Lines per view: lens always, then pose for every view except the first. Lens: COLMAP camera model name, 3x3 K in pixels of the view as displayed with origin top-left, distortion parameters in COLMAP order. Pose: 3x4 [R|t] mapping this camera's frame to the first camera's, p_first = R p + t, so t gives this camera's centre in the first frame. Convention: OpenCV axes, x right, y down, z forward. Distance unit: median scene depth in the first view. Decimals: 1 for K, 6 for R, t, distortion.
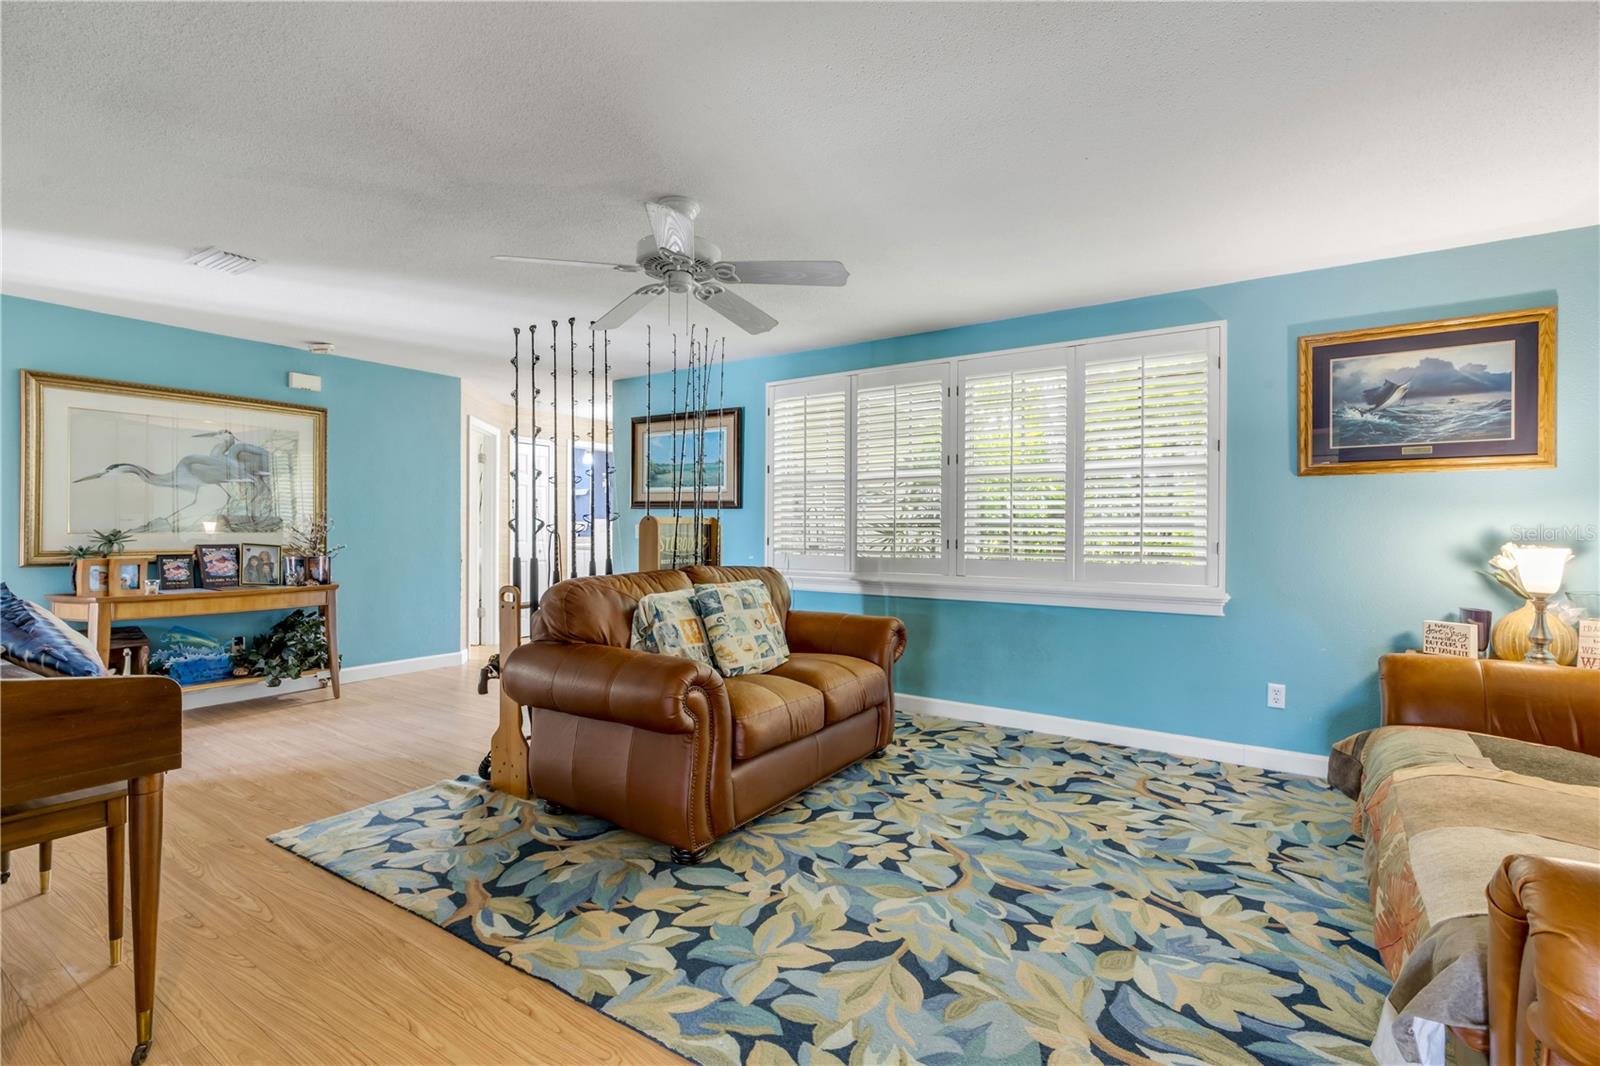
lens RADIAL K [[721.4, 0, 794.2], [0, 721.4, 525.5], [0, 0, 1]] dist [-0.001357, -0.000140]
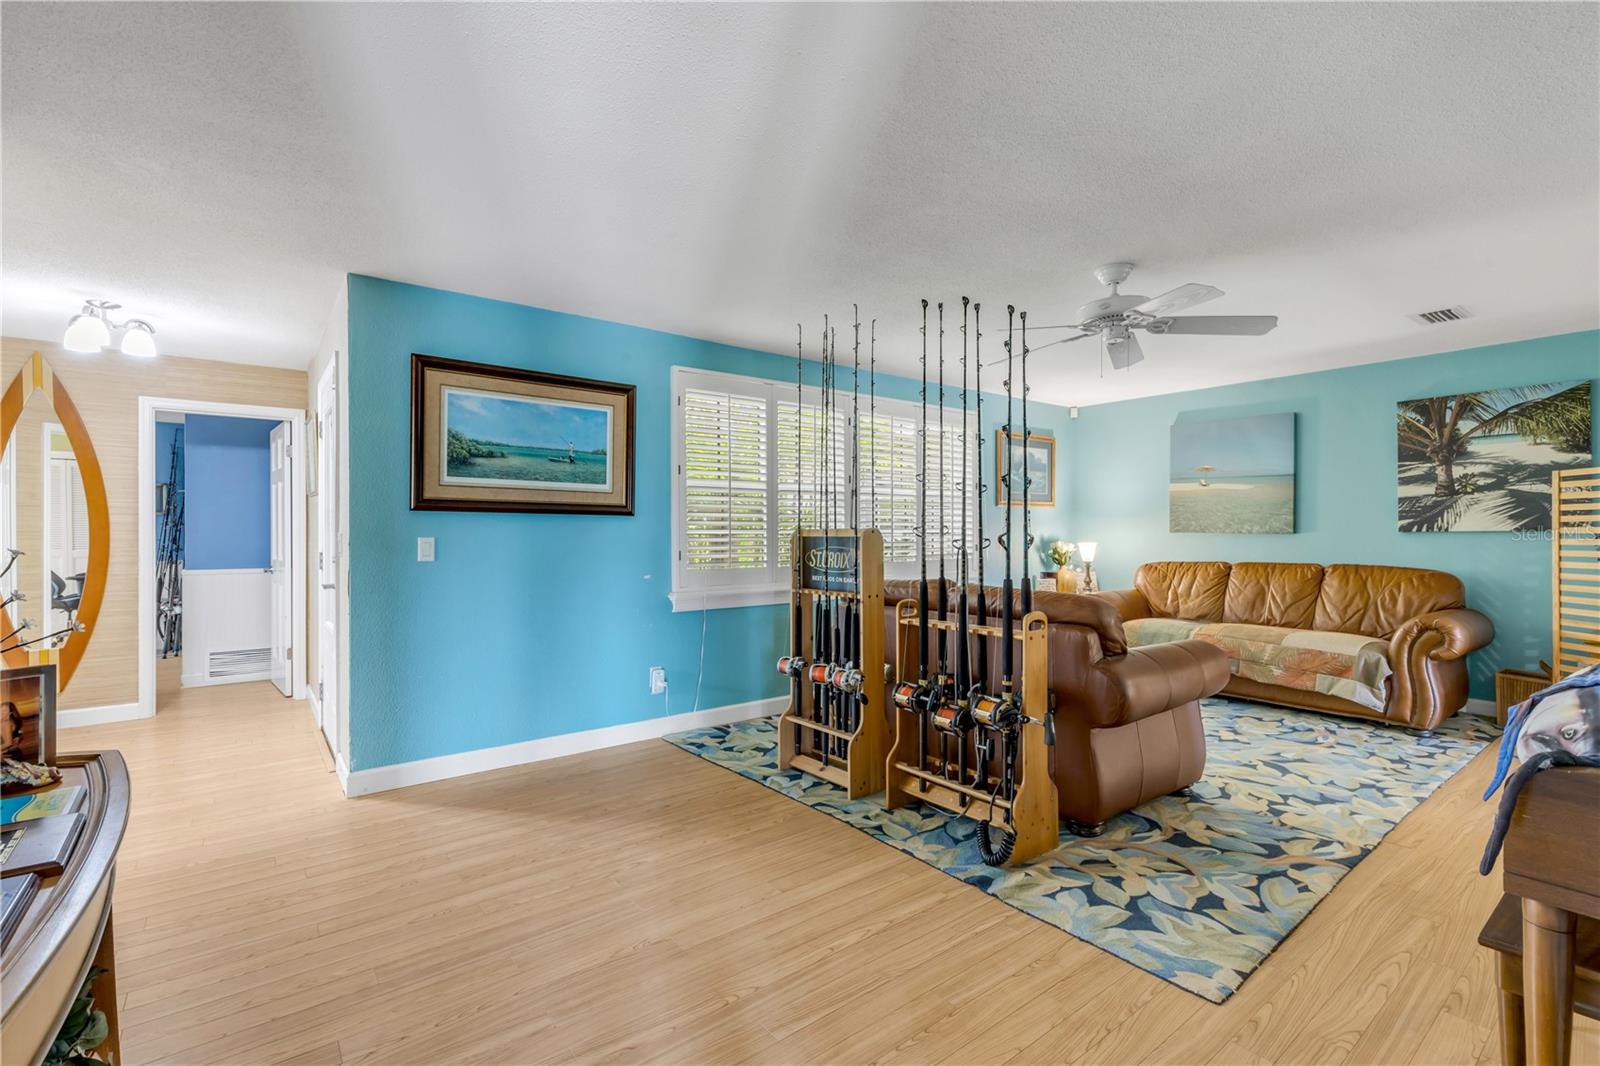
lens RADIAL K [[721.4, 0, 794.2], [0, 721.4, 525.5], [0, 0, 1]] dist [-0.001357, -0.000140]
pose [[0.321695, 0.002089, 0.946841, -1.687897], [0.002814, 0.999991, -0.003163, -0.022041], [-0.946839, 0.003682, 0.321686, 1.296766]]
